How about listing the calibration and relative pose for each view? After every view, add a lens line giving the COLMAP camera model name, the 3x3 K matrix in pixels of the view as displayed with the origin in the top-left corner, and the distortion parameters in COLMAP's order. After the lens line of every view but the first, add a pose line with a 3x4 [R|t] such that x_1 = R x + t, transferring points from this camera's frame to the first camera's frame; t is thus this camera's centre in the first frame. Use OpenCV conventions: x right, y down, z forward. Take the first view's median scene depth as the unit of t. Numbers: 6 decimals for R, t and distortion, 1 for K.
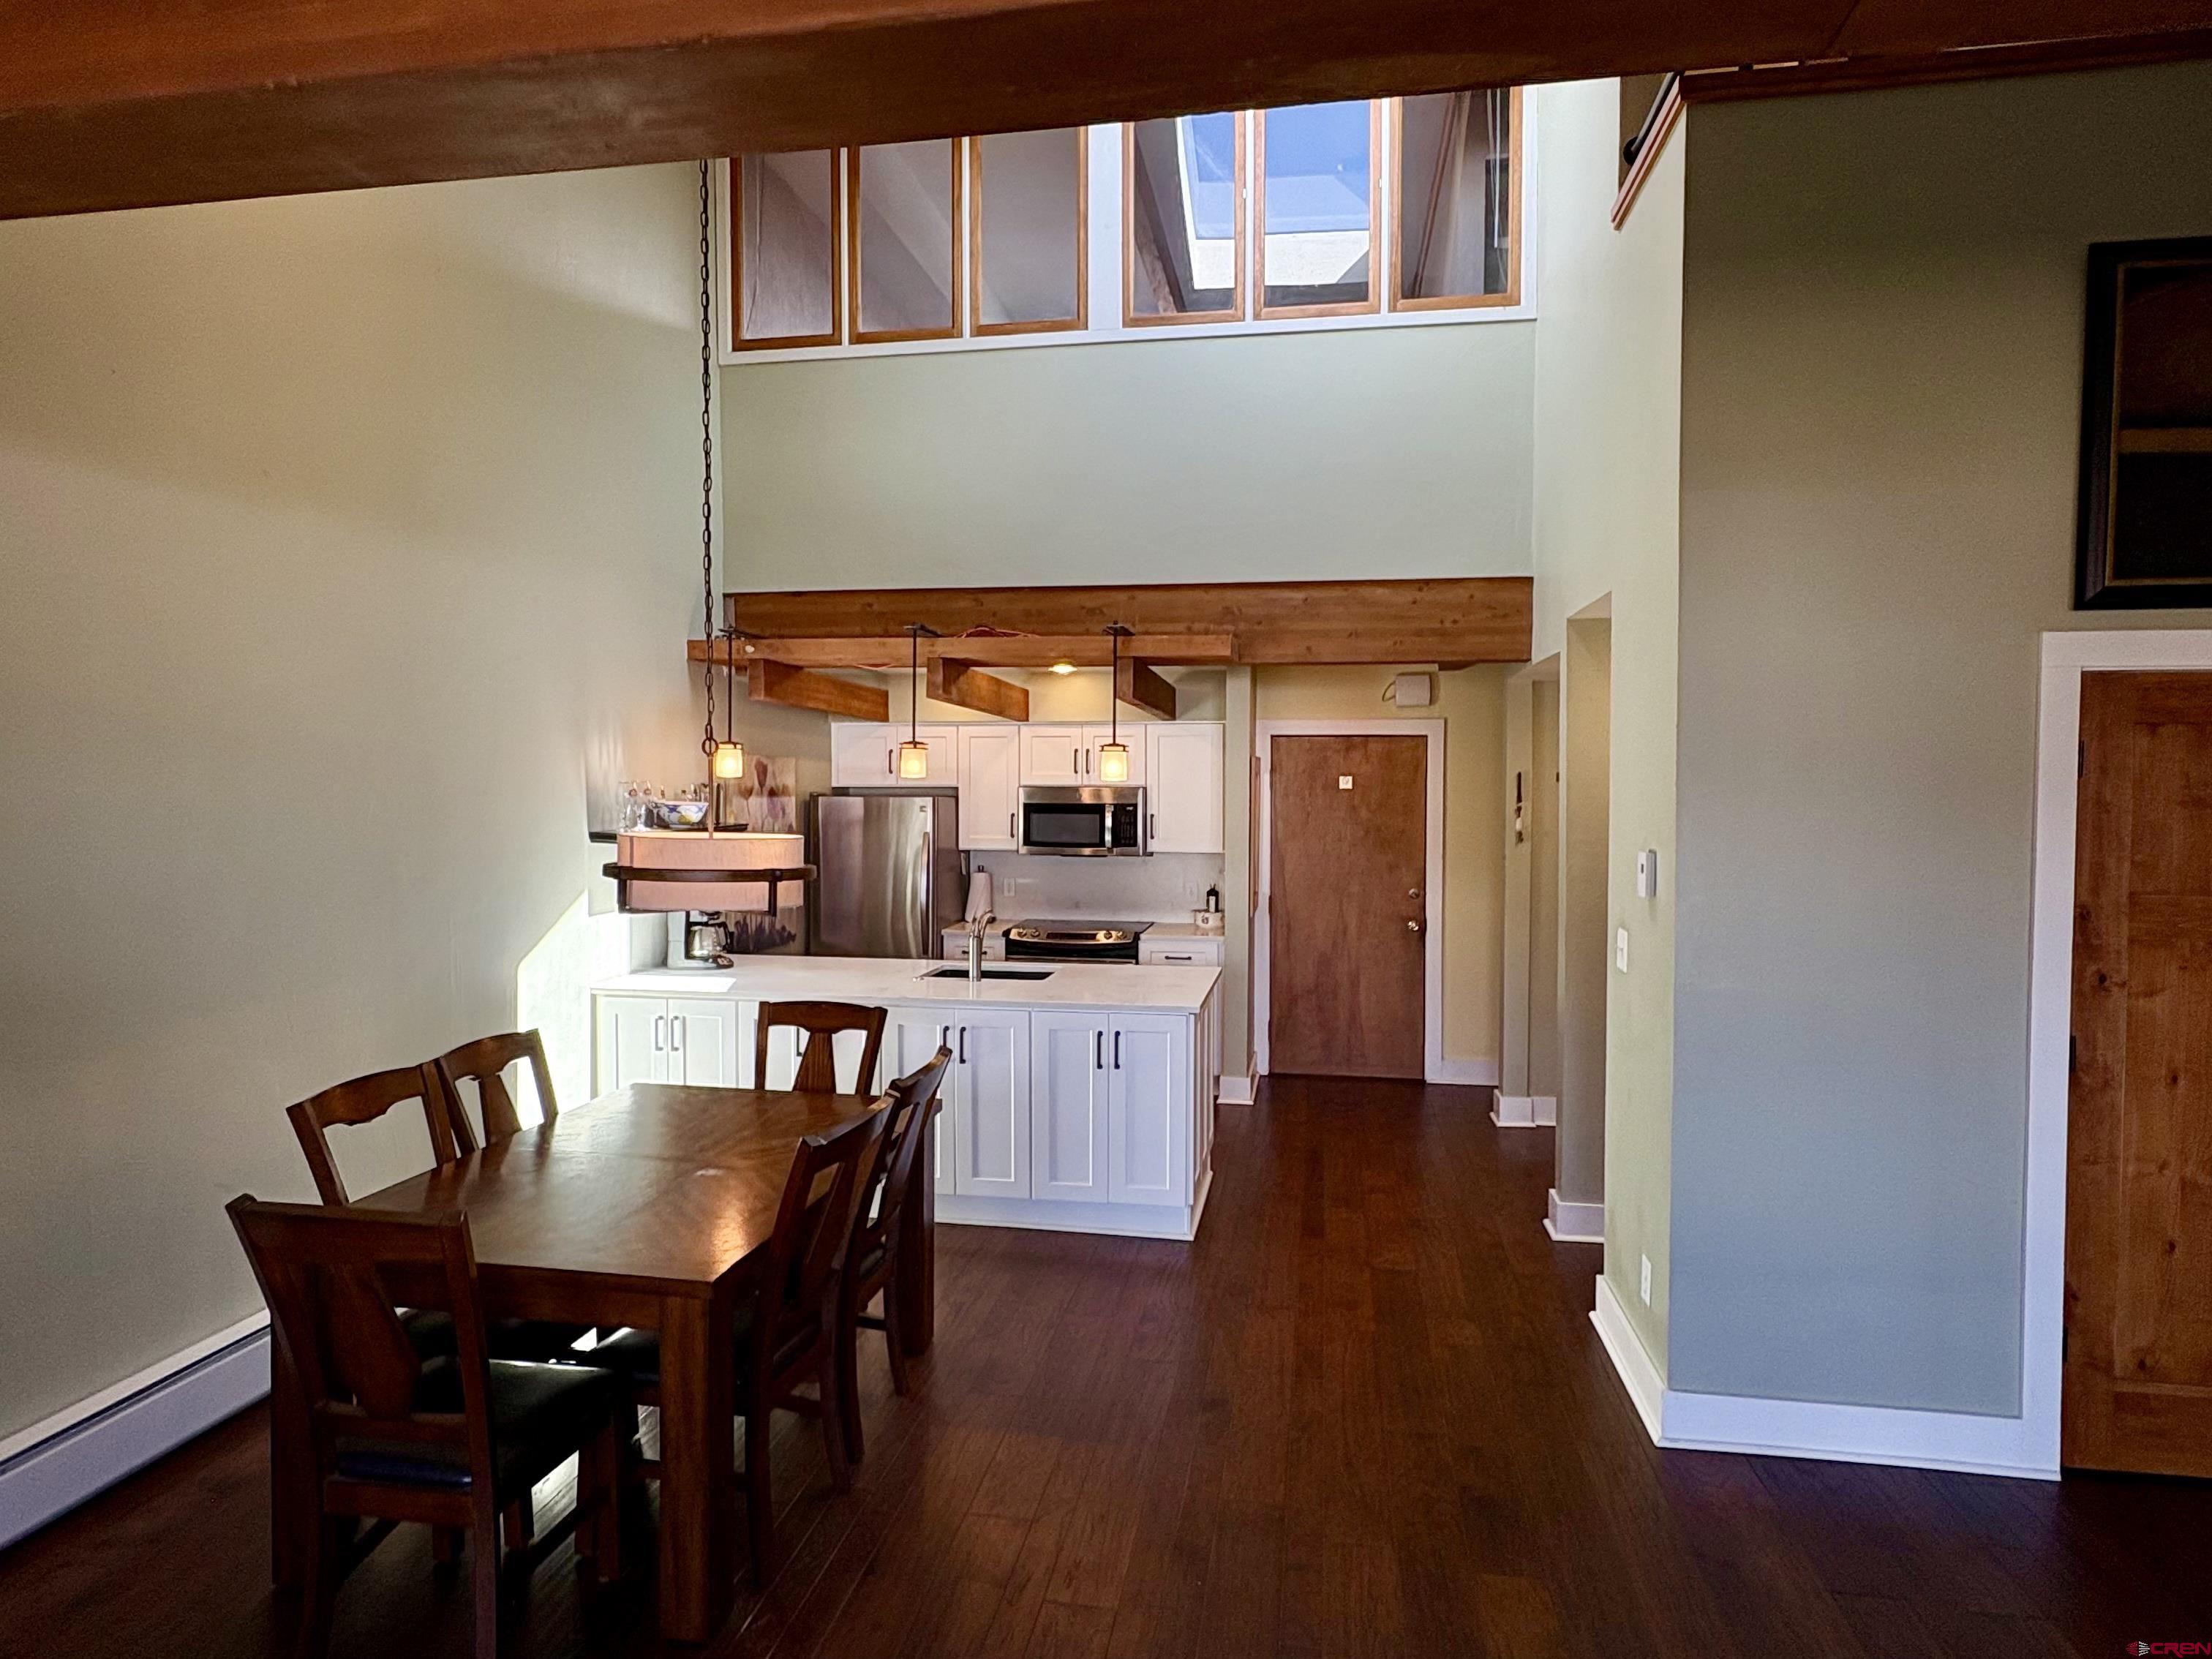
lens RADIAL K [[1284.5, 0, 1105.2], [0, 1284.5, 825.3], [0, 0, 1]] dist [-0.001946, 0.001539]
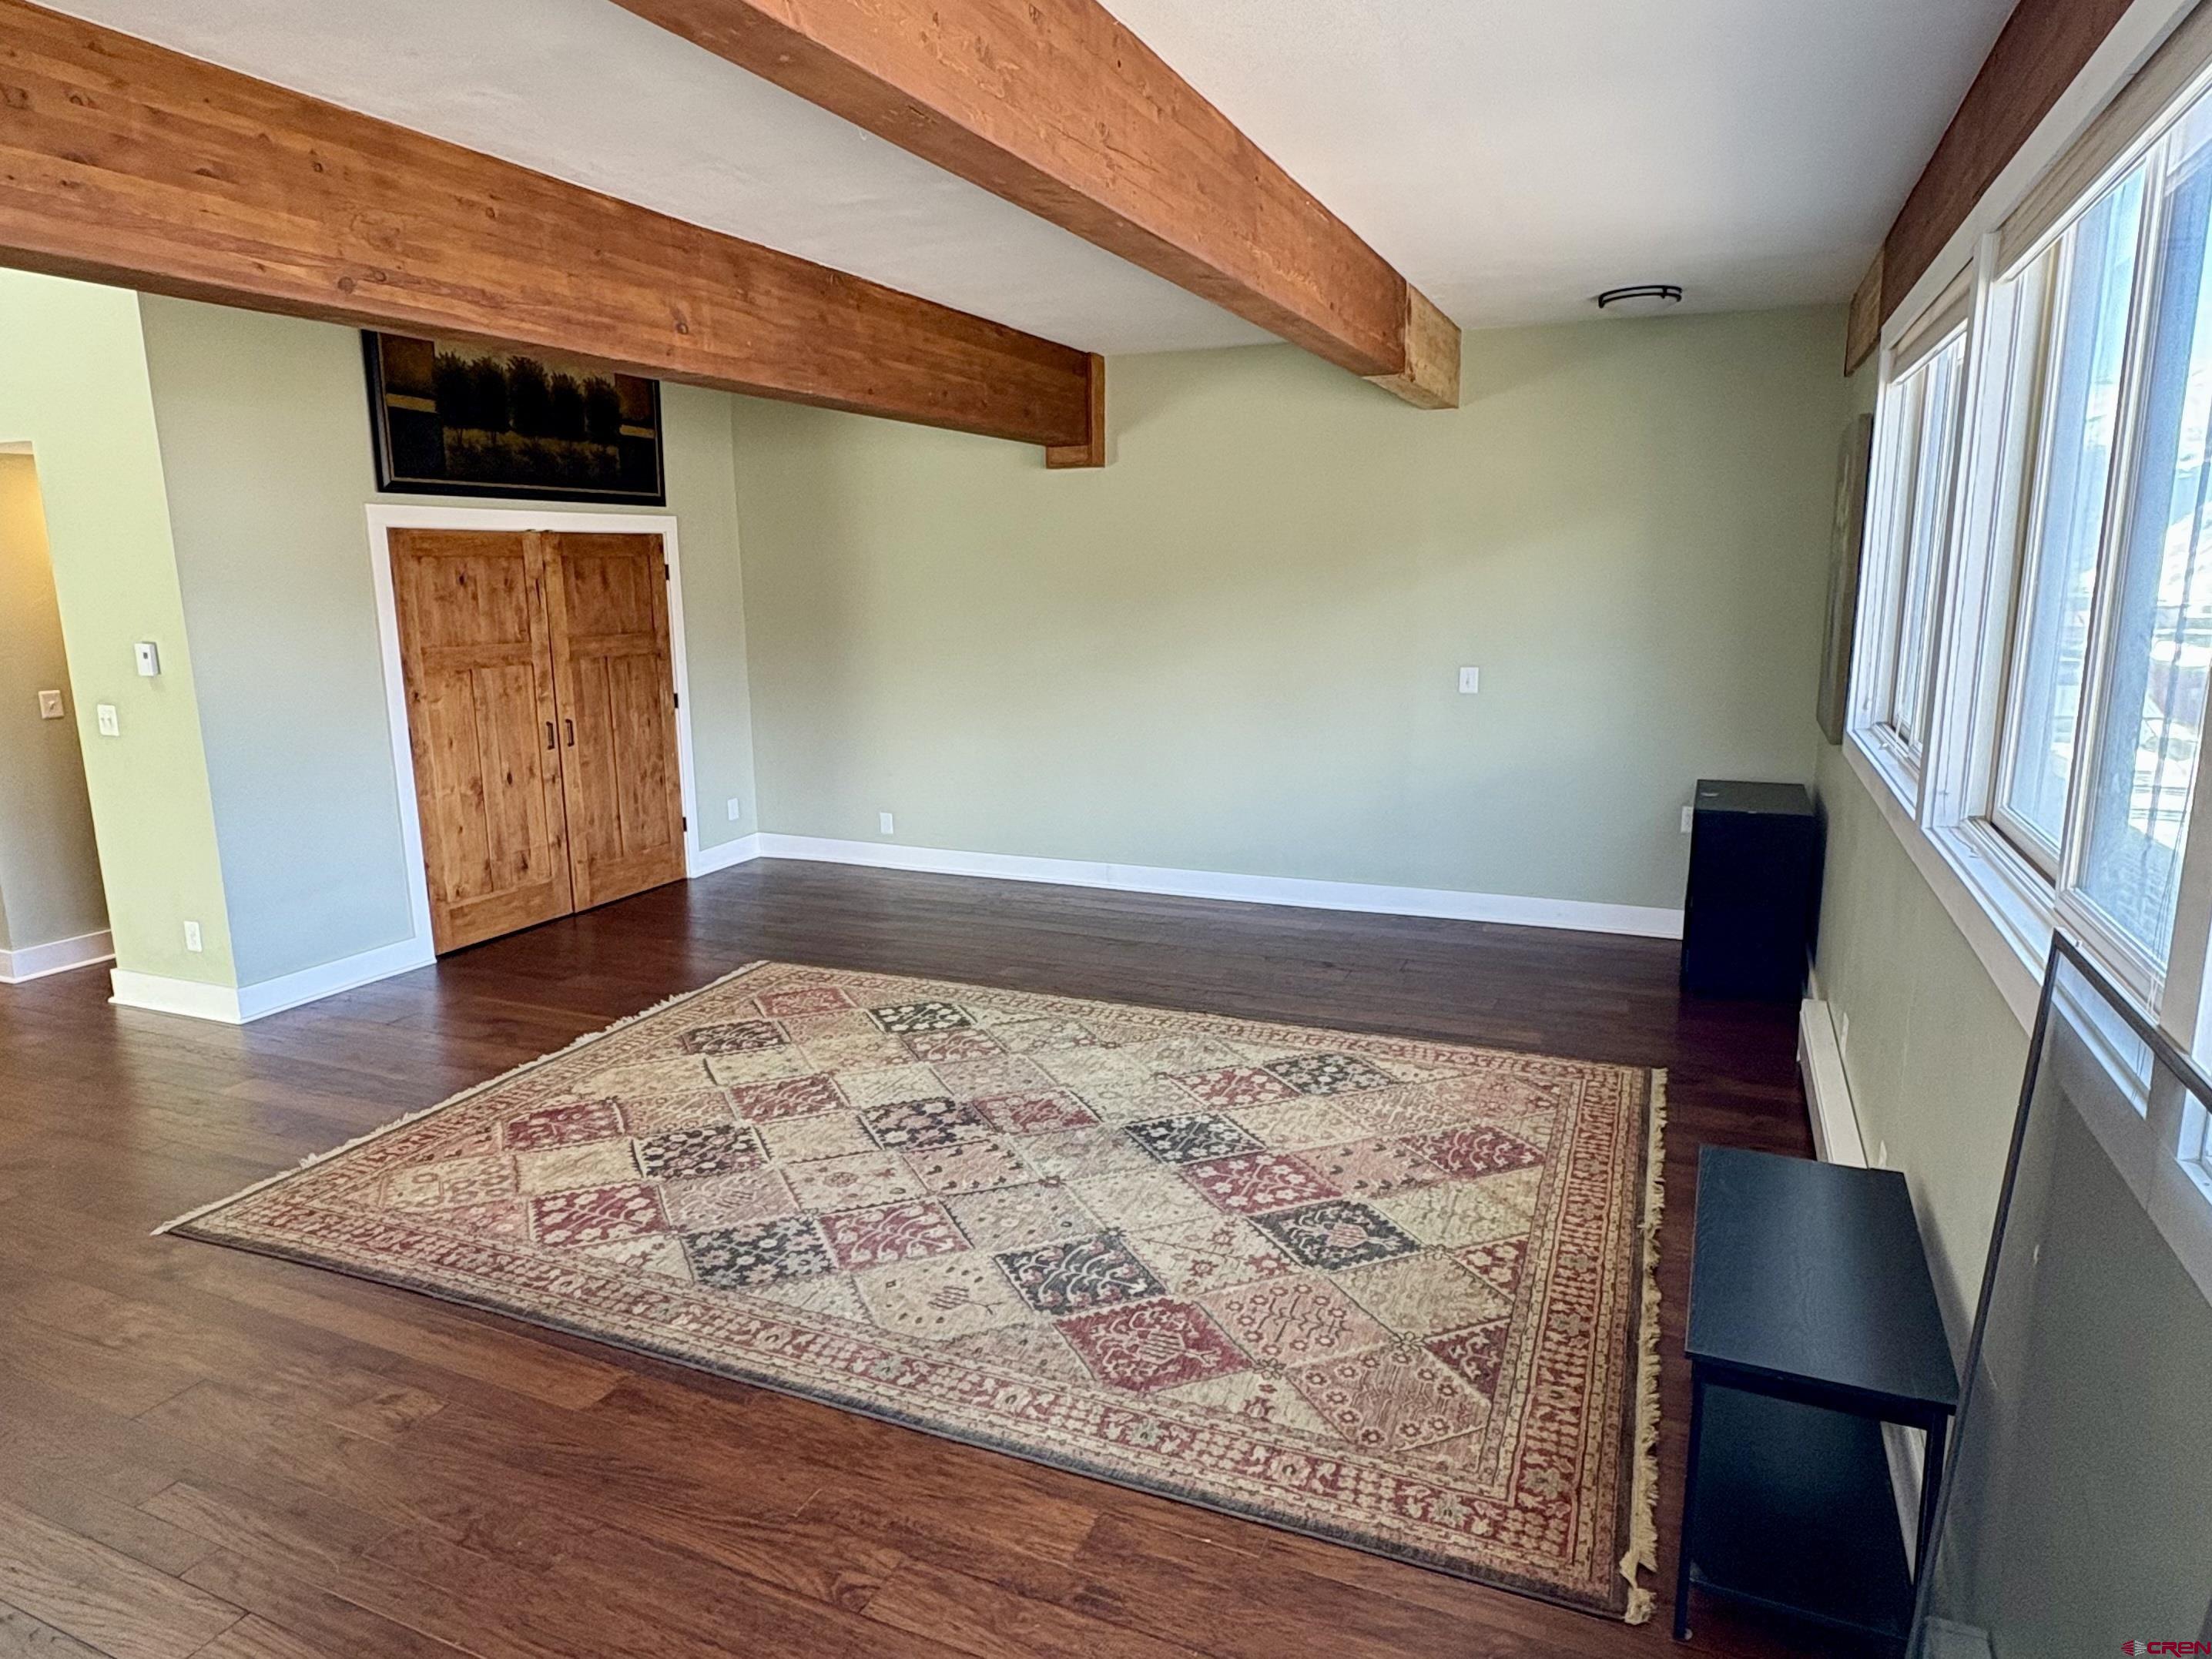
lens RADIAL K [[1351.7, 0, 1108.4], [0, 1351.7, 831.1], [0, 0, 1]] dist [-0.000206, 0.002355]
pose [[0.238327, -0.191519, 0.952114, -0.596881], [0.046477, 0.981489, 0.185794, -0.003400], [-0.970072, -0.000028, 0.242817, -0.303133]]
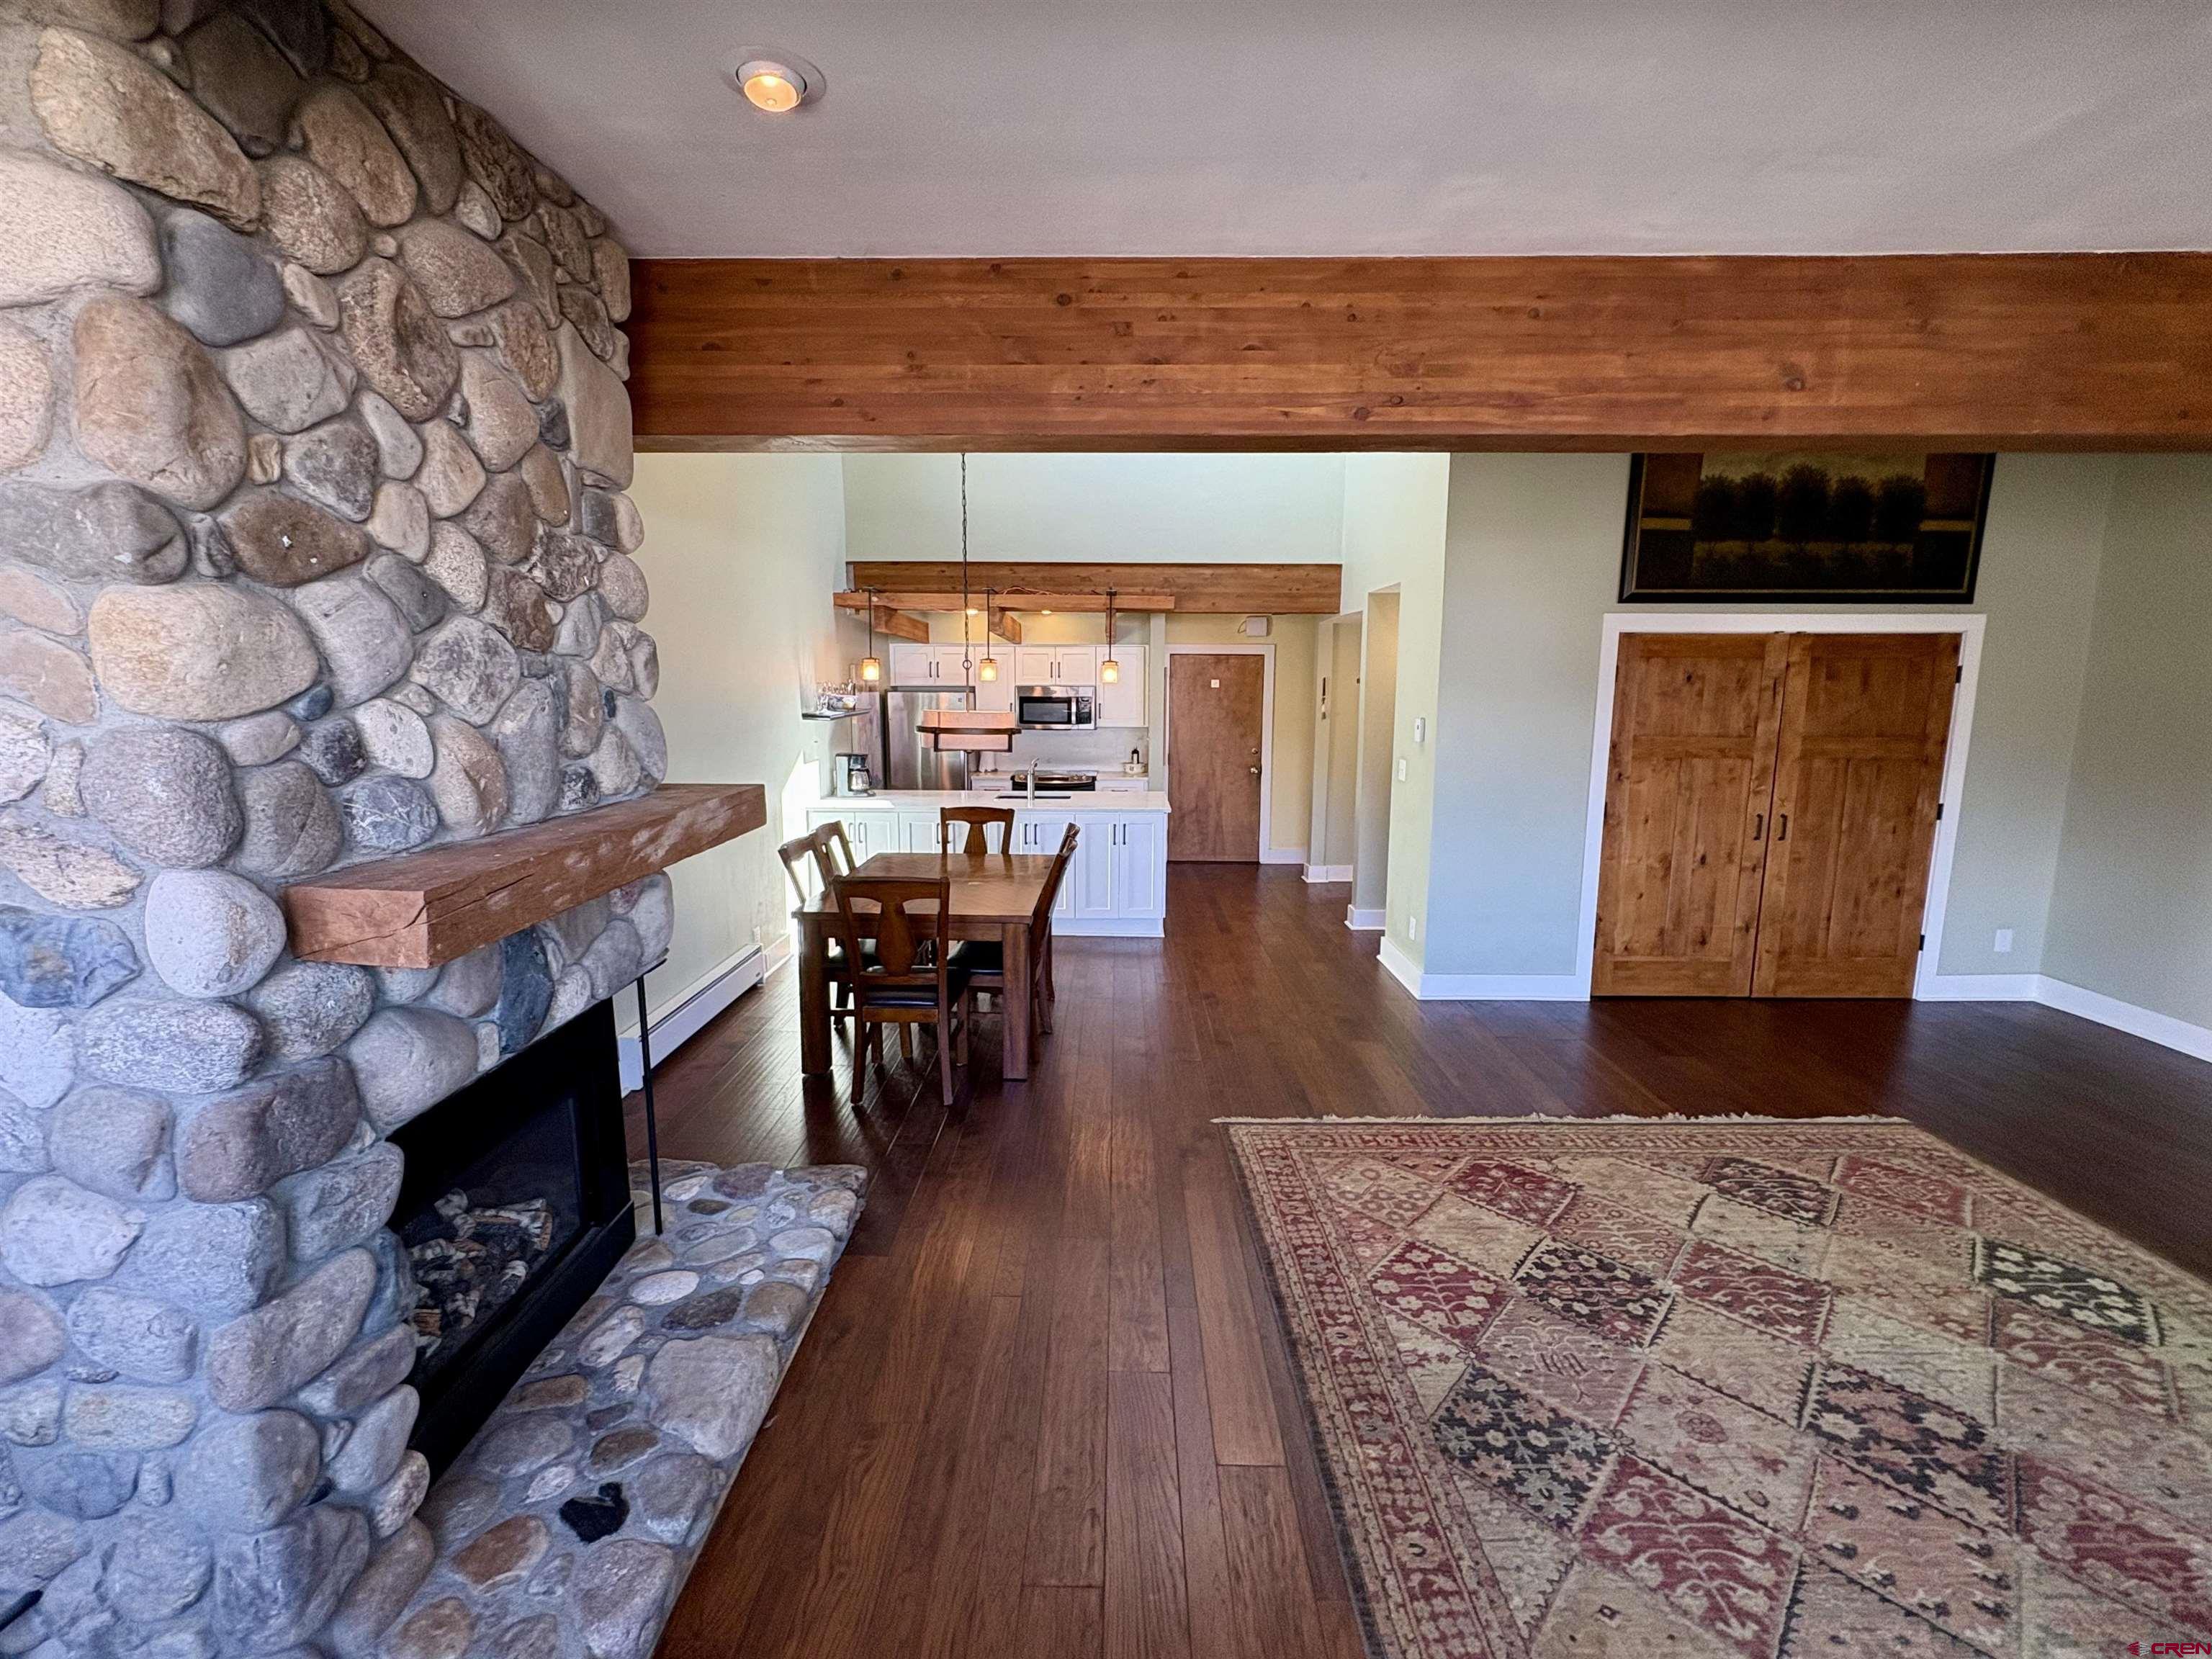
lens RADIAL K [[966.0, 0, 1104.5], [0, 966.0, 828.0], [0, 0, 1]] dist [0.001292, 0.000200]
pose [[0.987955, -0.021575, 0.153233, -0.228836], [0.003691, 0.993236, 0.116054, 0.009651], [-0.154701, -0.114090, 0.981352, -0.324493]]
